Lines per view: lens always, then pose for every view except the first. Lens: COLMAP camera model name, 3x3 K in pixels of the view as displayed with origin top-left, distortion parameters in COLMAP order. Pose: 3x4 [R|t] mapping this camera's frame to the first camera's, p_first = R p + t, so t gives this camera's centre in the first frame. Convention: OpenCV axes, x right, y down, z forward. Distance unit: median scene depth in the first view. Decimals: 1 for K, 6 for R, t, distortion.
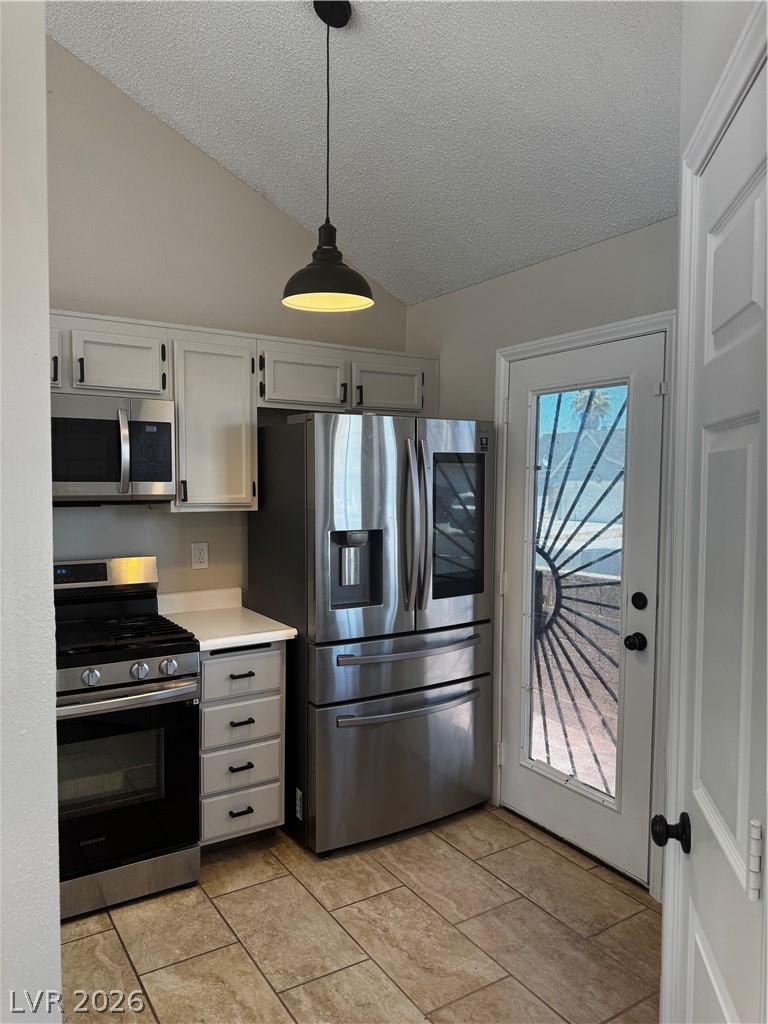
lens RADIAL K [[723.8, 0, 376.7], [0, 723.8, 521.9], [0, 0, 1]] dist [0.065428, -0.083988]
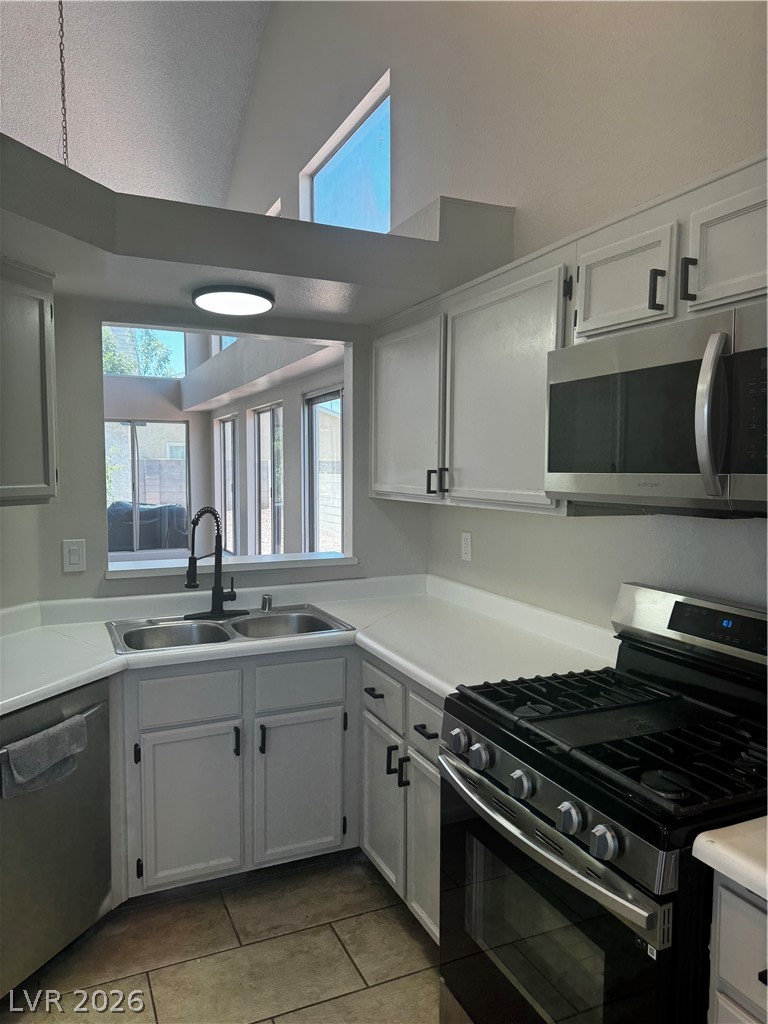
lens RADIAL K [[723.8, 0, 382.4], [0, 723.8, 515.3], [0, 0, 1]] dist [0.065428, -0.083988]
pose [[-0.140460, 0.060417, -0.988241, 0.208607], [-0.058613, 0.995878, 0.069215, -0.048362], [0.988350, 0.067645, -0.136340, 0.845361]]
